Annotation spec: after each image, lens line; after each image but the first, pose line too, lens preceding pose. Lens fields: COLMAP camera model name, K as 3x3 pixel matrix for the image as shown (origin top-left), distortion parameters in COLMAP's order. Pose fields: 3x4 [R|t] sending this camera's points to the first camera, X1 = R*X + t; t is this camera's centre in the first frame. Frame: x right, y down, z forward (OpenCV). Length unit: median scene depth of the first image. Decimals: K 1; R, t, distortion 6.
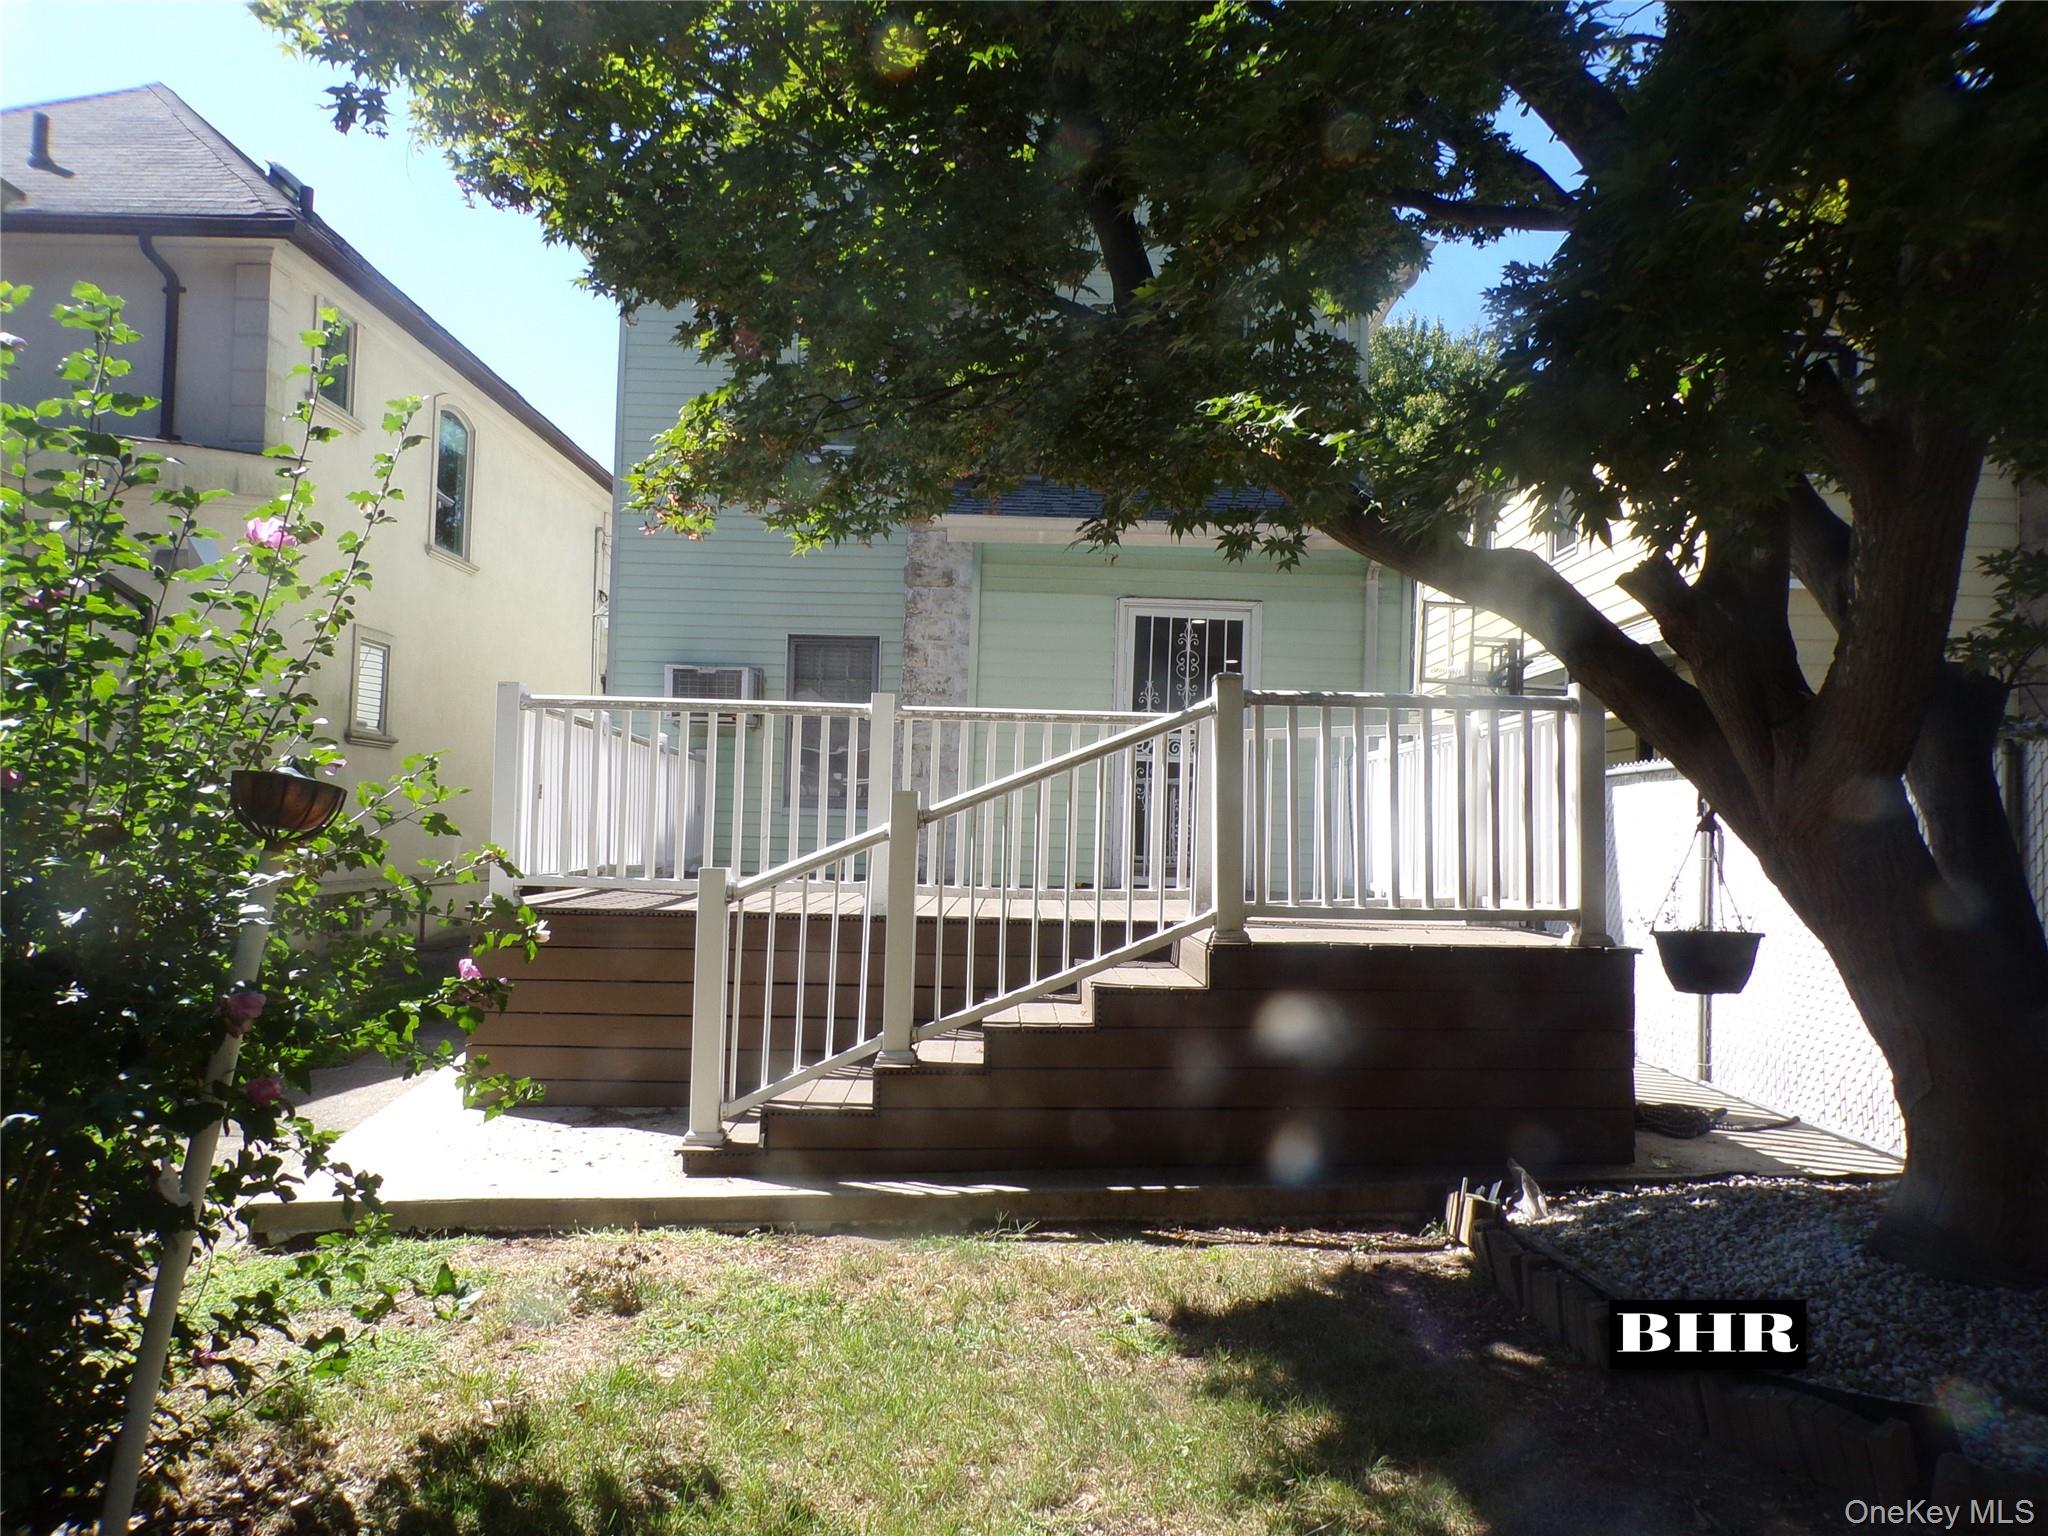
lens RADIAL K [[1378.5, 0, 1028.8], [0, 1378.5, 762.9], [0, 0, 1]] dist [-0.002086, -0.005867]
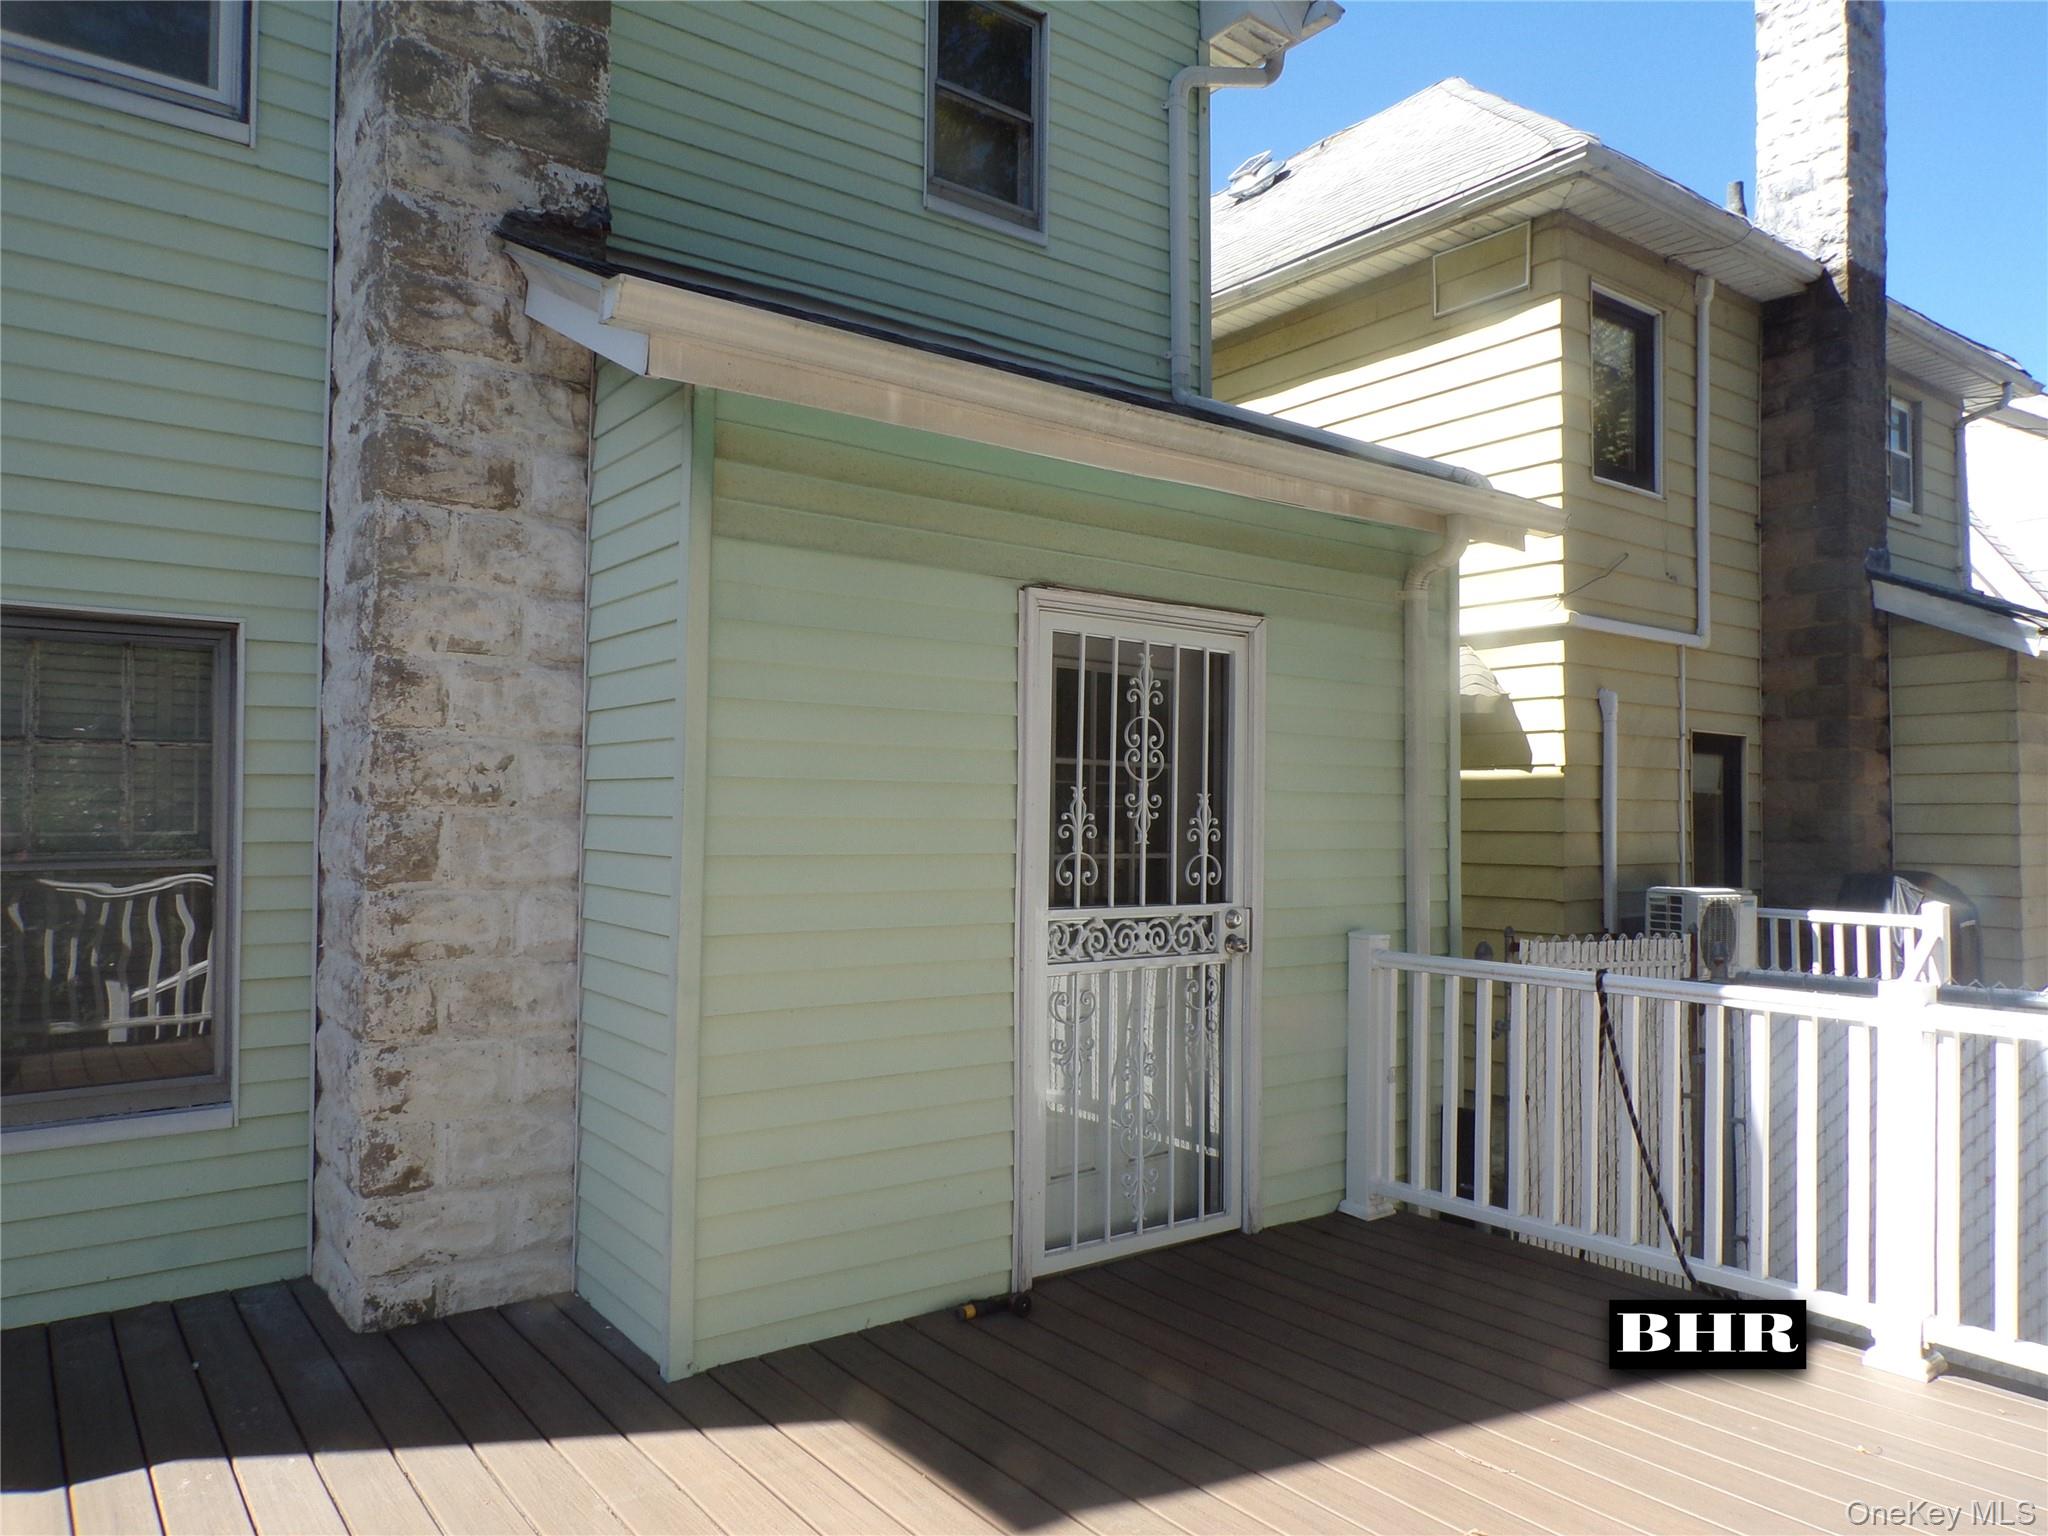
lens RADIAL K [[1378.5, 0, 1032.6], [0, 1378.5, 774.2], [0, 0, 1]] dist [-0.002086, -0.005867]
pose [[0.803644, -0.003829, 0.595098, -0.164843], [-0.016349, 0.999460, 0.028508, -0.069941], [-0.594885, -0.032640, 0.803148, 0.618748]]
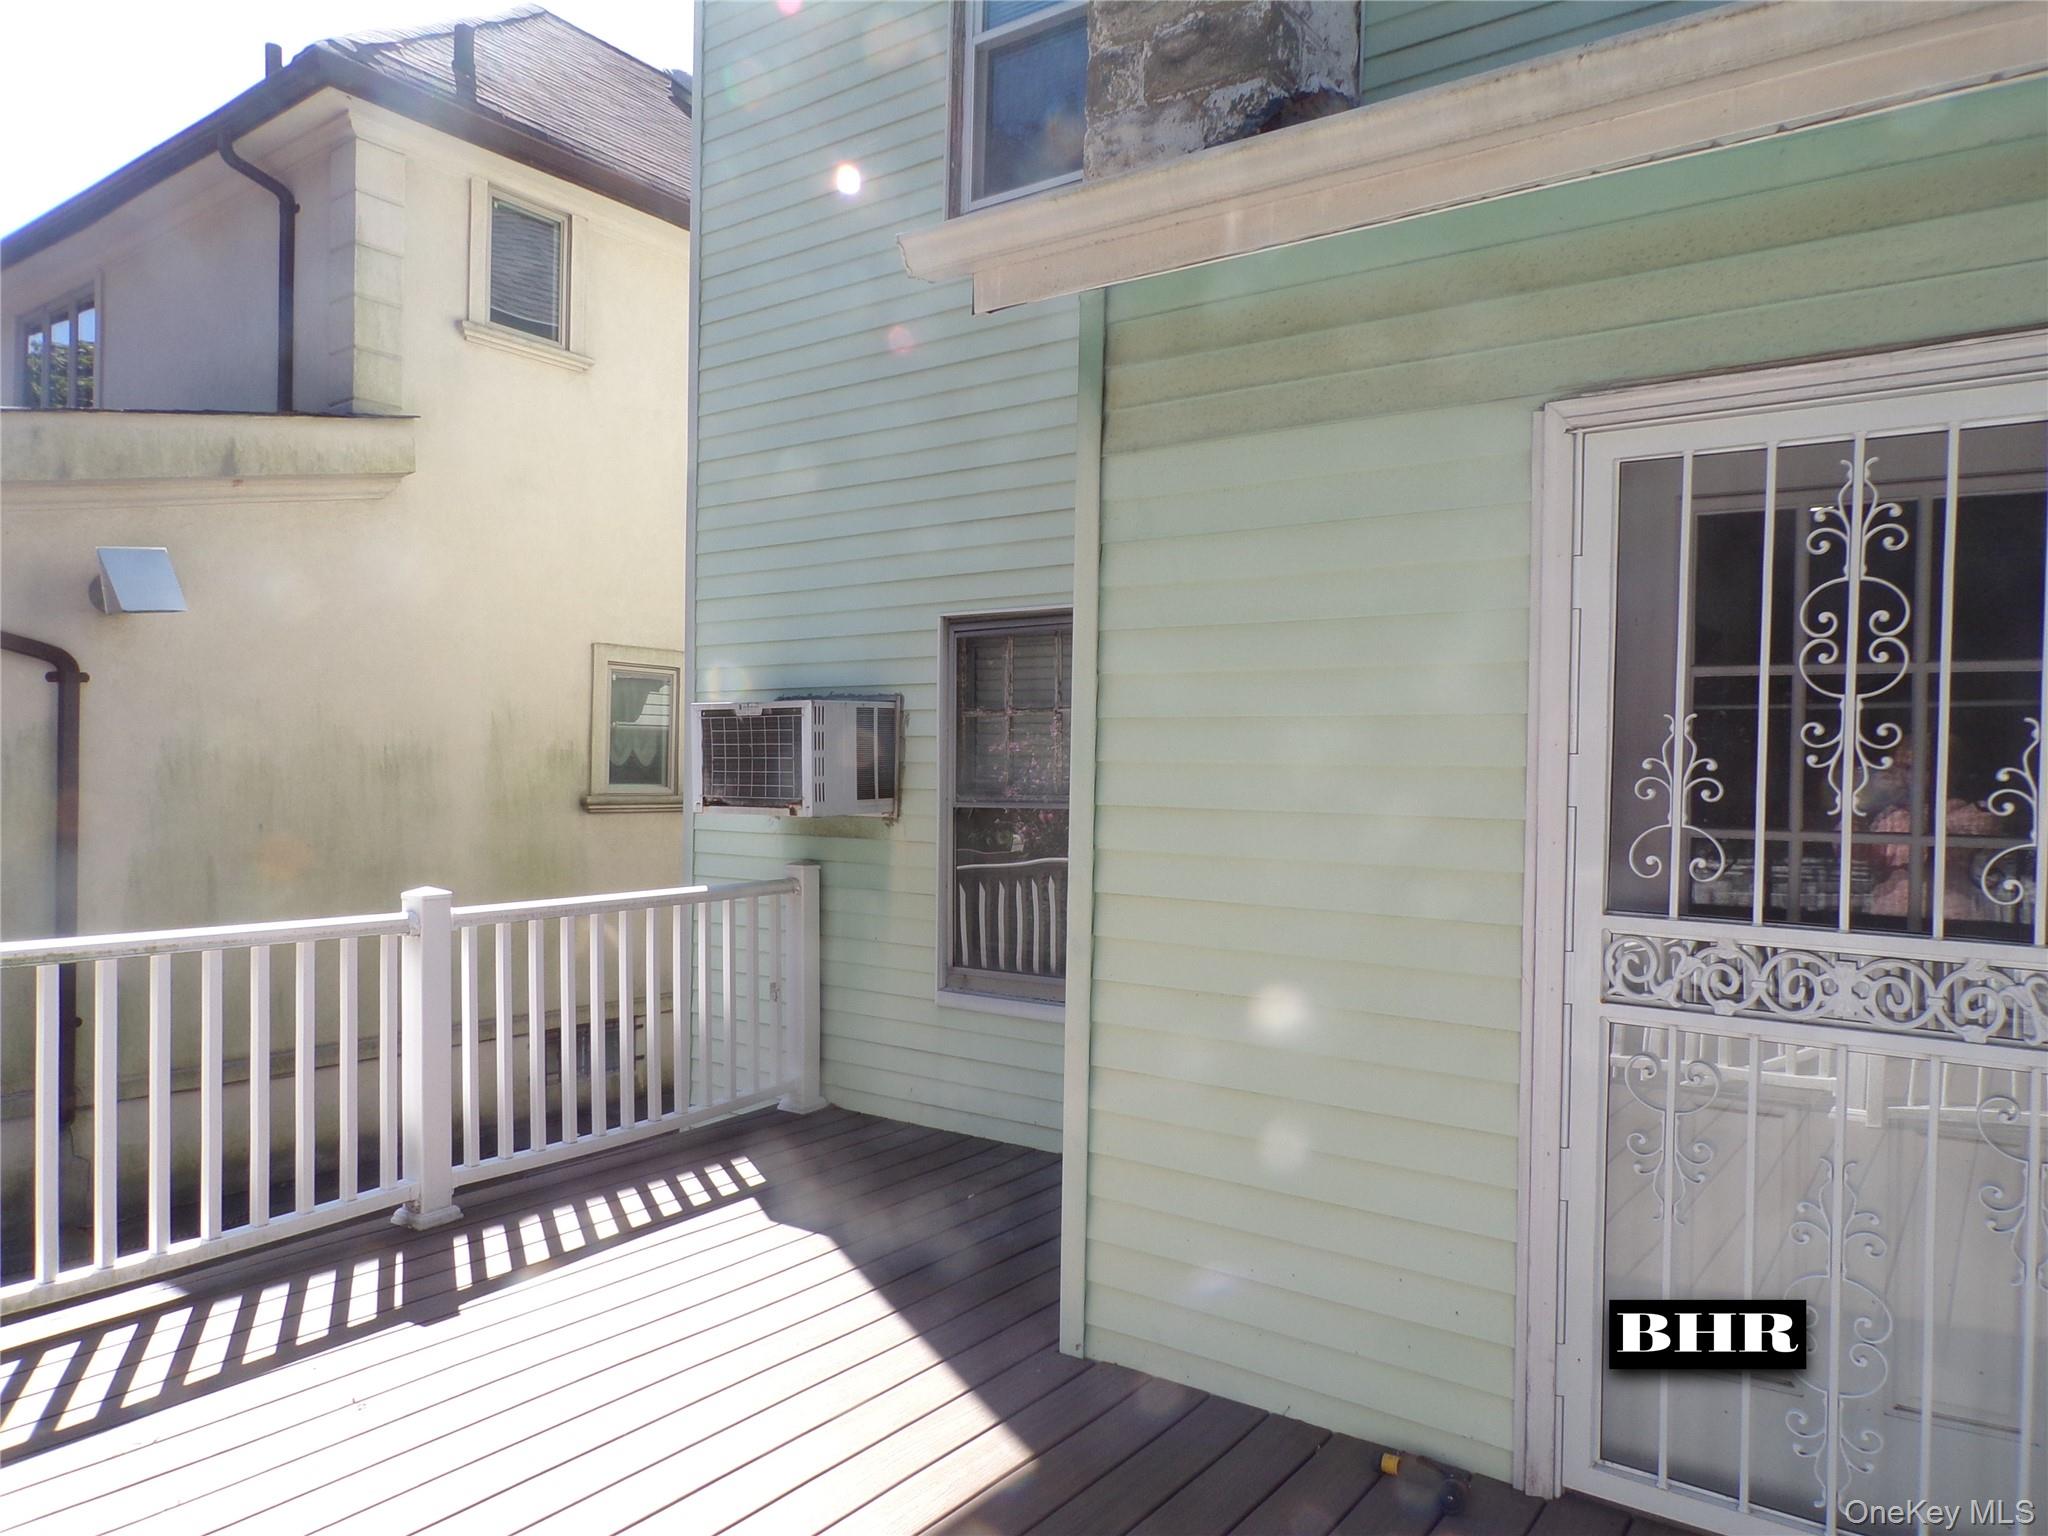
lens RADIAL K [[1378.5, 0, 1030.5], [0, 1378.5, 778.5], [0, 0, 1]] dist [-0.002086, -0.005867]
pose [[0.800401, -0.011431, -0.599356, 0.133351], [0.037300, 0.998831, 0.030762, -0.055678], [0.598304, -0.046978, 0.799891, 0.675831]]
